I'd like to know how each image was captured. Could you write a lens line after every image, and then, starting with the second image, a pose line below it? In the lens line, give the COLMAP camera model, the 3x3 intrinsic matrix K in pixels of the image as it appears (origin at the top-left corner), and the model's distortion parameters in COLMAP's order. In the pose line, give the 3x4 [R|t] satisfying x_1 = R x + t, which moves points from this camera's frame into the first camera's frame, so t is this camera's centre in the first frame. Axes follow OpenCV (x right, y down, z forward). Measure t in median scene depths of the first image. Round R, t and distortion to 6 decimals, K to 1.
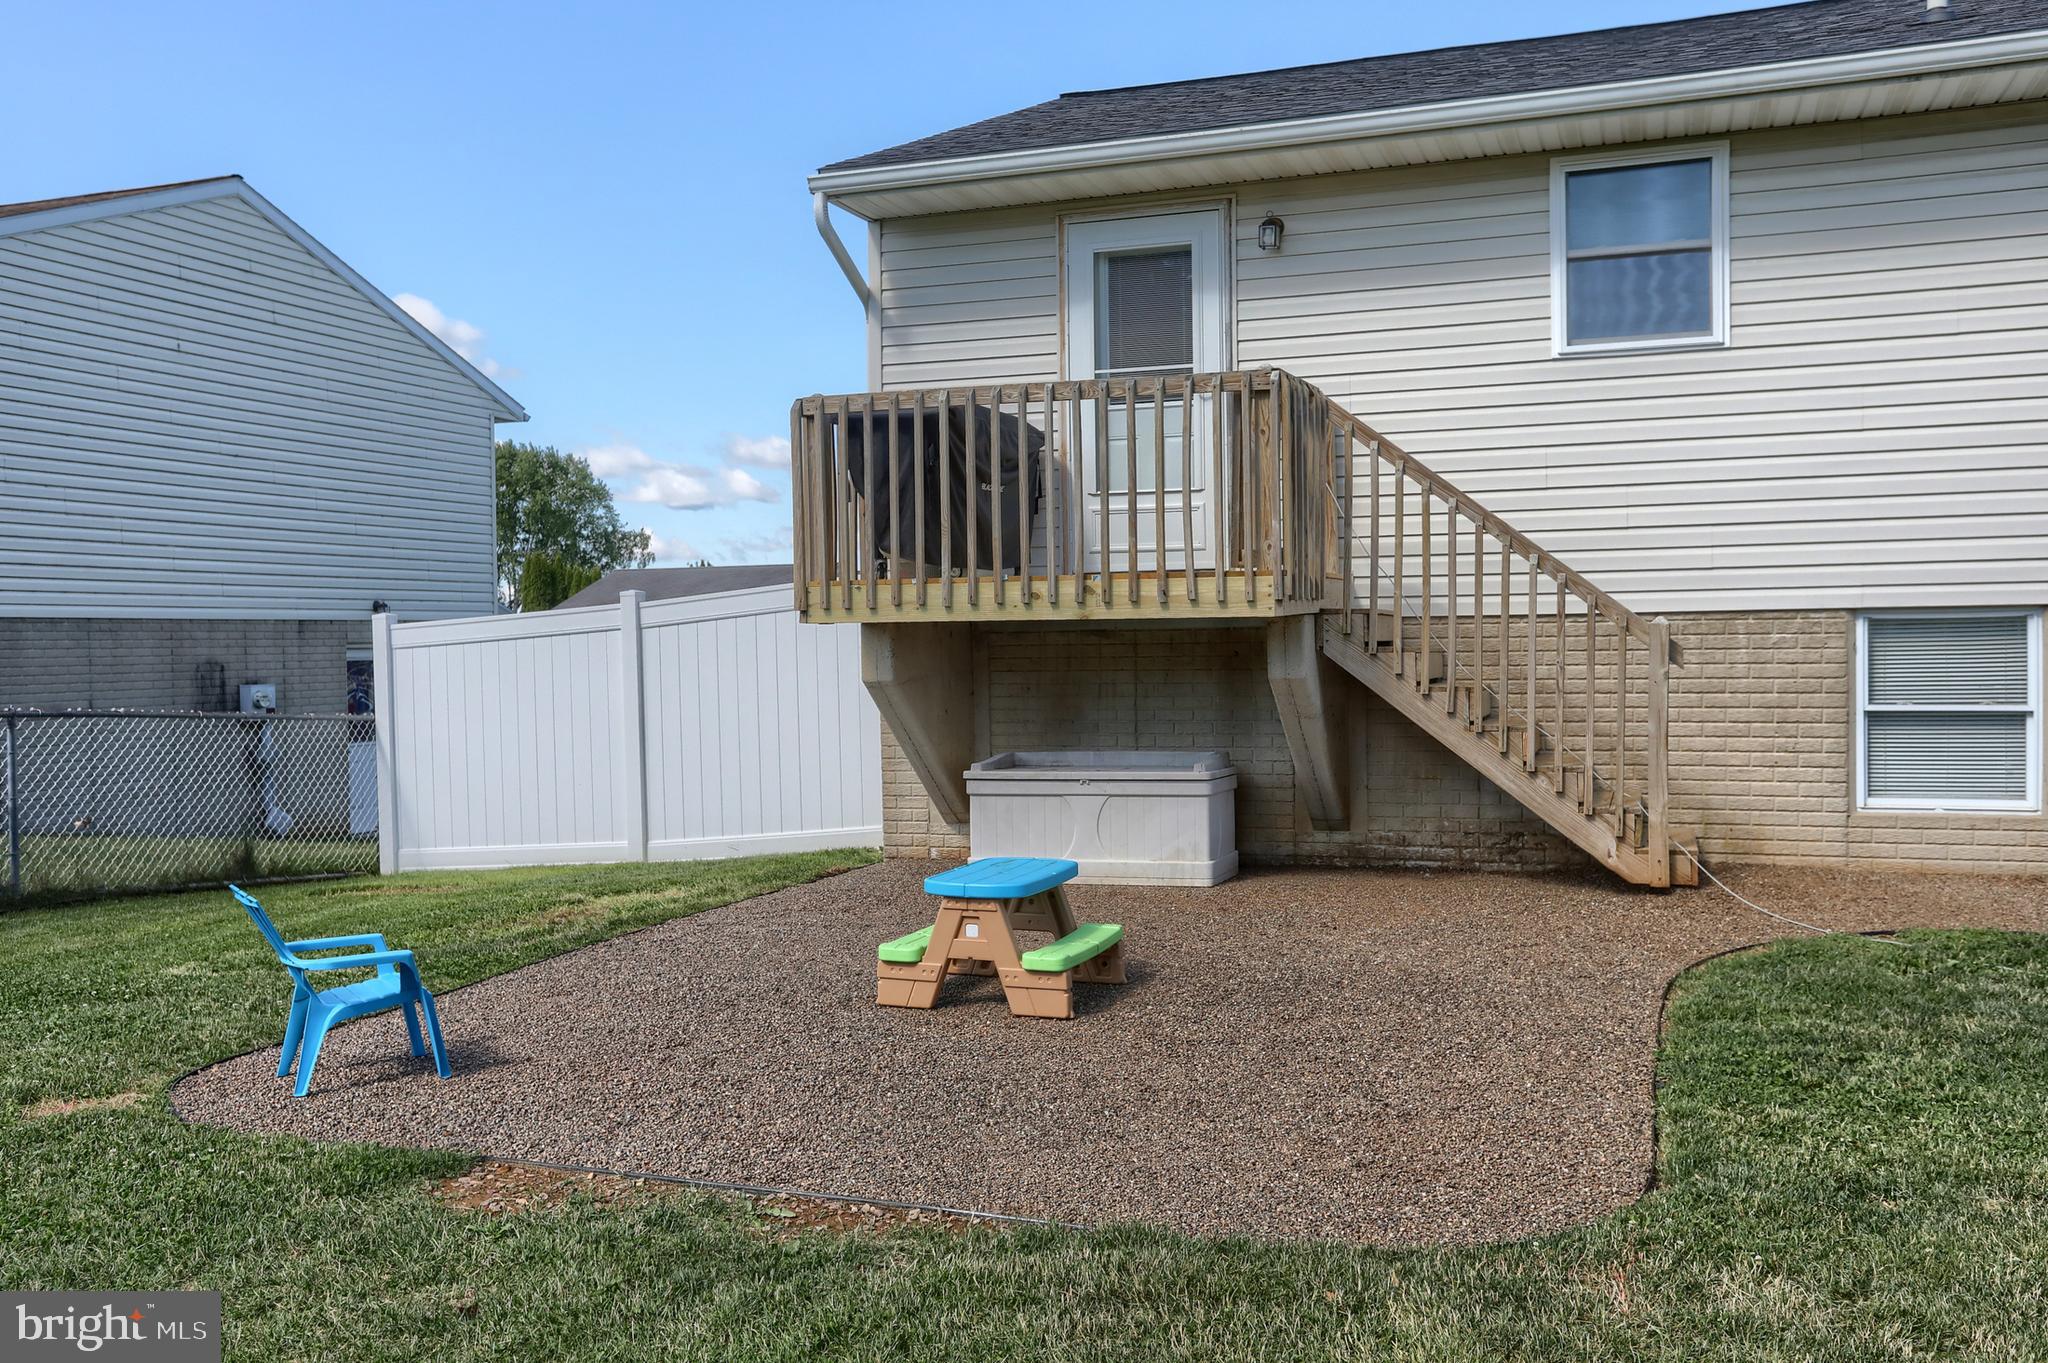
lens RADIAL K [[1783.7, 0, 1022.2], [0, 1783.7, 674.0], [0, 0, 1]] dist [-0.004929, 0.009779]
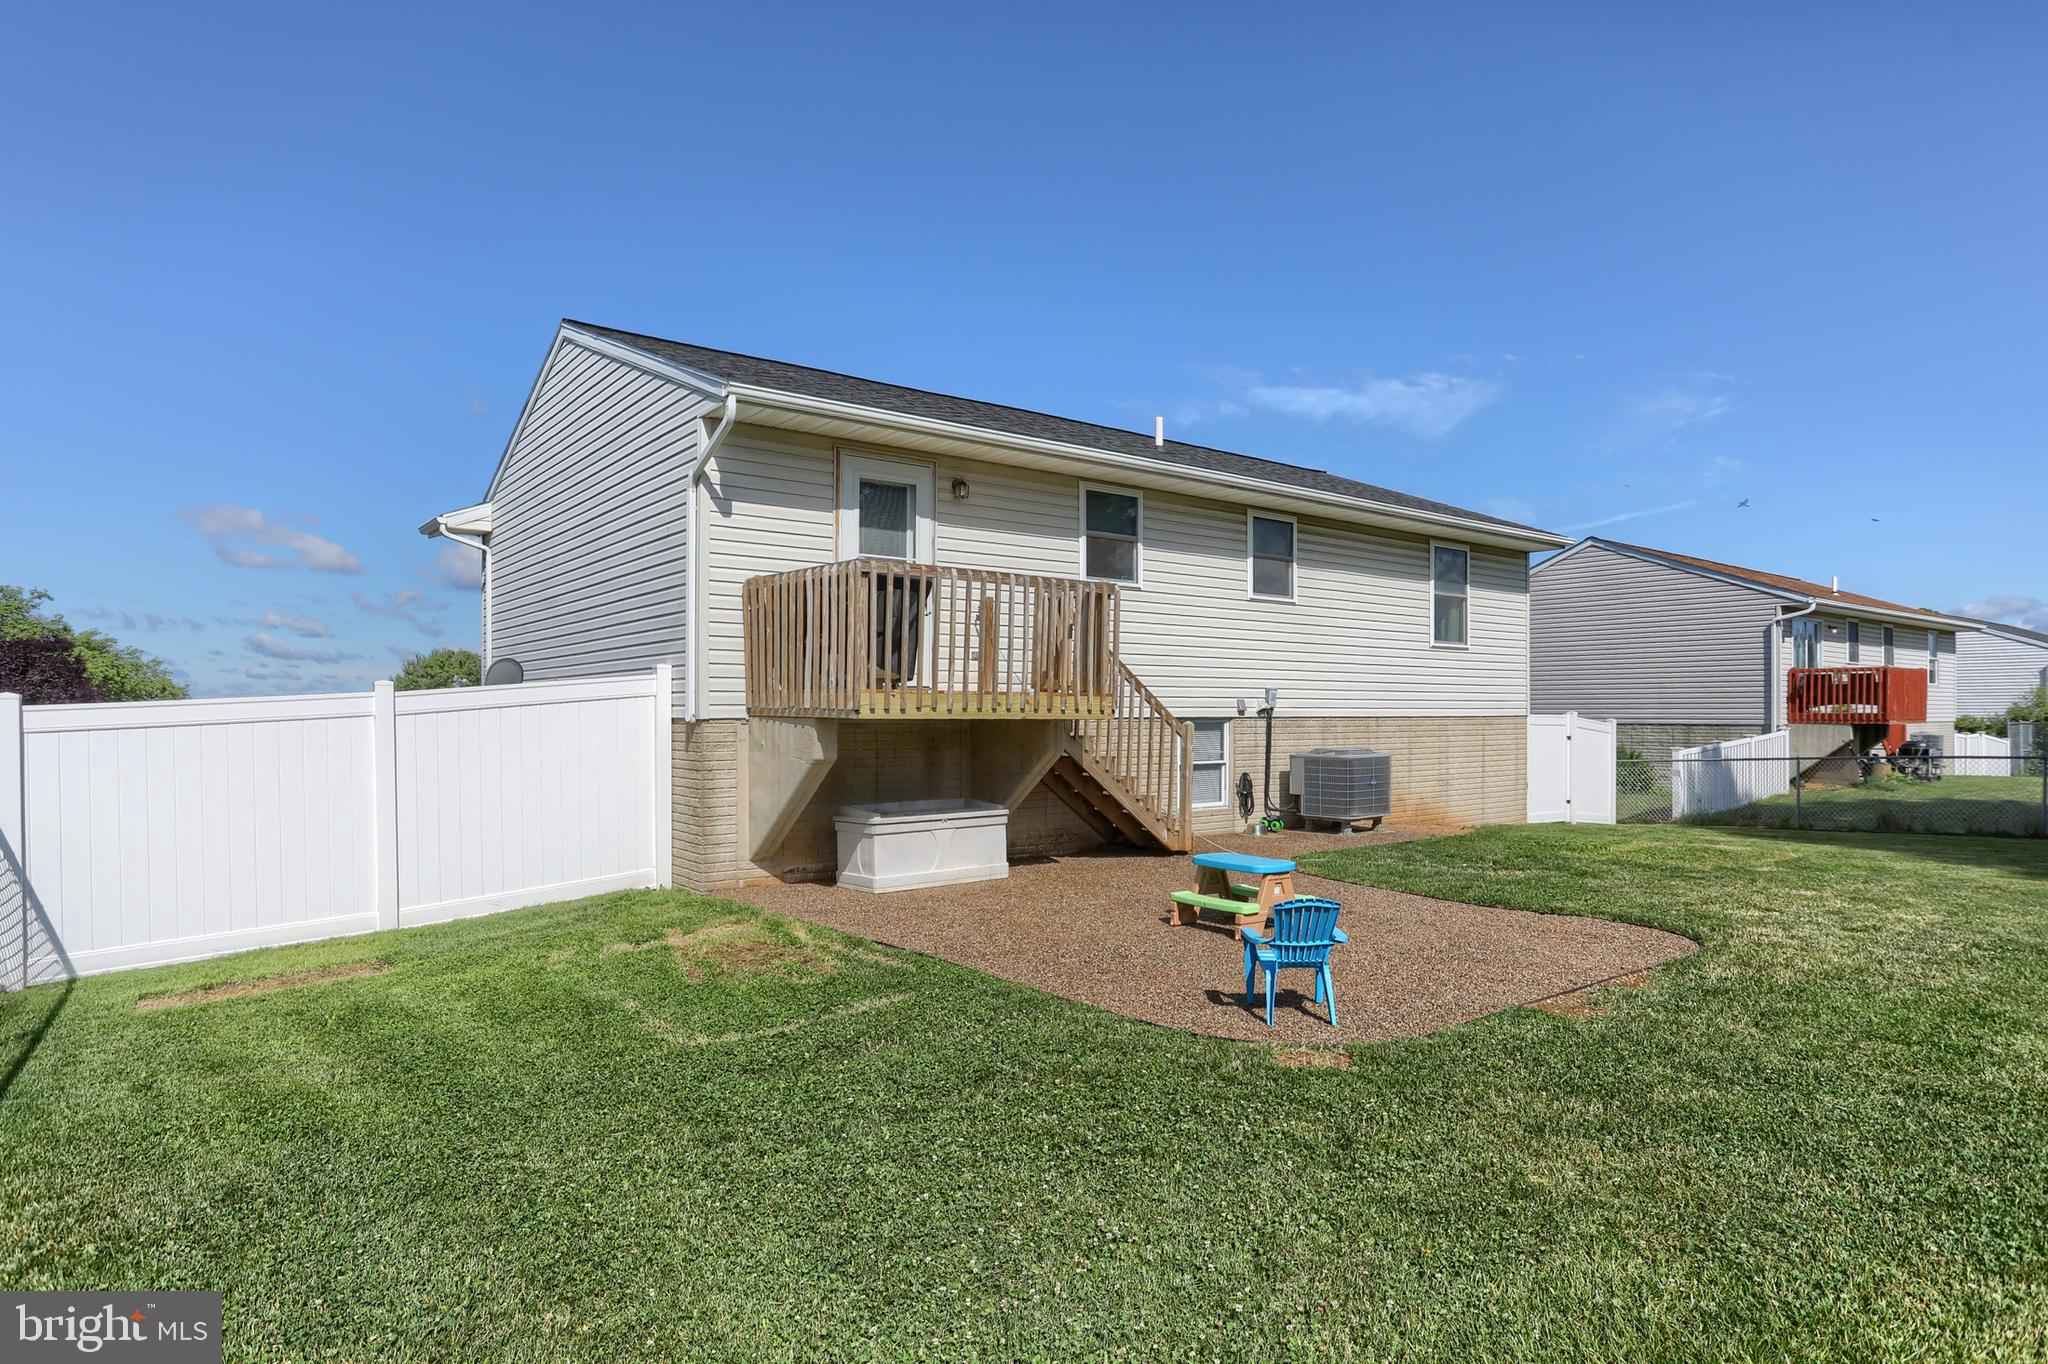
lens RADIAL K [[1141.4, 0, 1042.3], [0, 1141.4, 718.0], [0, 0, 1]] dist [-0.027842, 0.001663]
pose [[0.539387, 0.012879, 0.841960, -0.783083], [0.008403, 0.999751, -0.020676, -0.008968], [-0.842016, 0.018228, 0.539144, 0.387719]]
